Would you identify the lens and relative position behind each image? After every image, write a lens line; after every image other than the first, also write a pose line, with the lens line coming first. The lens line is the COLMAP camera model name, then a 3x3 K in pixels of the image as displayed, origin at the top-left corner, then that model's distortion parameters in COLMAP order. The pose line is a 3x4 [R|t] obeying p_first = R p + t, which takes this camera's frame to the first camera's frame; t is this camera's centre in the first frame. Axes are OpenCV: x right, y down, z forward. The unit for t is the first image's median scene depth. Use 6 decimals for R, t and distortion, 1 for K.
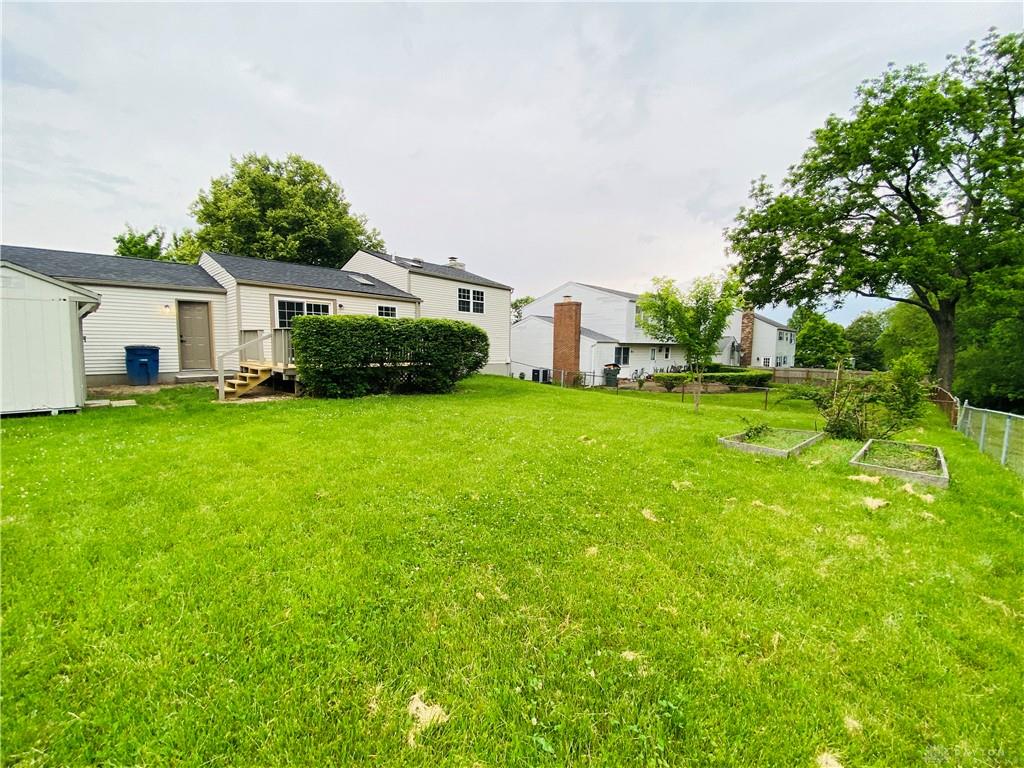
lens RADIAL K [[417.9, 0, 512.0], [0, 417.9, 384.0], [0, 0, 1]] dist [0.035201, -0.027103]
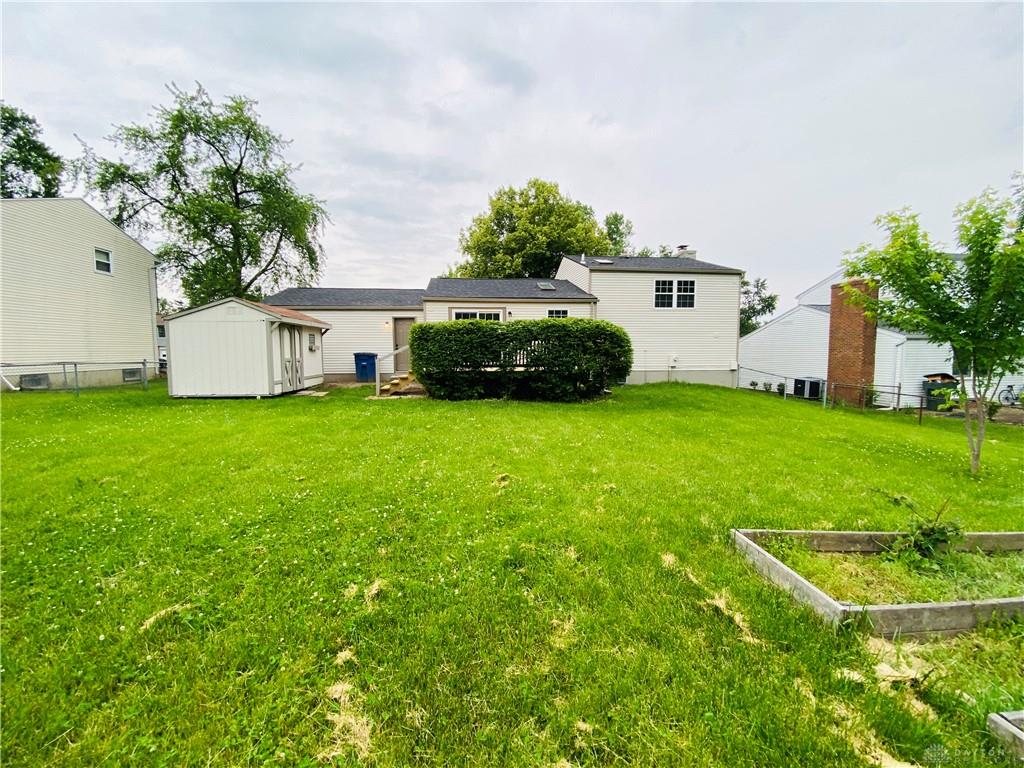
lens RADIAL K [[417.9, 0, 512.0], [0, 417.9, 384.0], [0, 0, 1]] dist [0.035201, -0.027103]
pose [[0.752096, 0.035561, -0.658093, 0.210985], [-0.045251, 0.998973, 0.002266, -0.008727], [0.657498, 0.028075, 0.752933, 0.171047]]
